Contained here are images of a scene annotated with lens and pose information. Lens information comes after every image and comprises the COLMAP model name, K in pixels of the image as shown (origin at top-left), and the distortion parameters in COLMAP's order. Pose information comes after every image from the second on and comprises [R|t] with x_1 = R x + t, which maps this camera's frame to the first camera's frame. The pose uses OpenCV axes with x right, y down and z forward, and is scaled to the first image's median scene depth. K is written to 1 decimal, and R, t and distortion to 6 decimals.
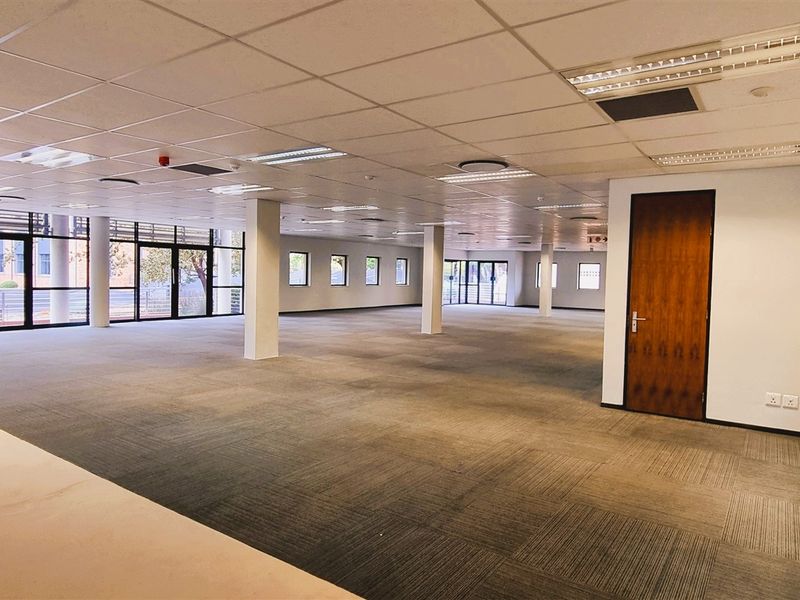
lens RADIAL K [[549.4, 0, 410.9], [0, 549.4, 291.0], [0, 0, 1]] dist [0.009295, 0.005323]
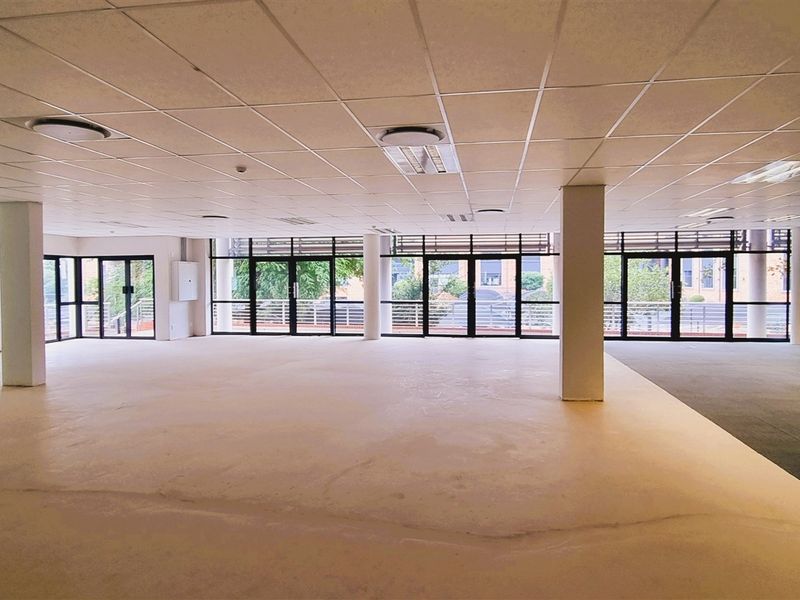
lens RADIAL K [[549.4, 0, 410.9], [0, 549.4, 291.0], [0, 0, 1]] dist [0.009295, 0.005323]
pose [[0.420686, -0.004246, -0.907197, 0.526241], [-0.019754, 0.999709, -0.013839, -0.016041], [0.906991, 0.023743, 0.420479, 0.776063]]
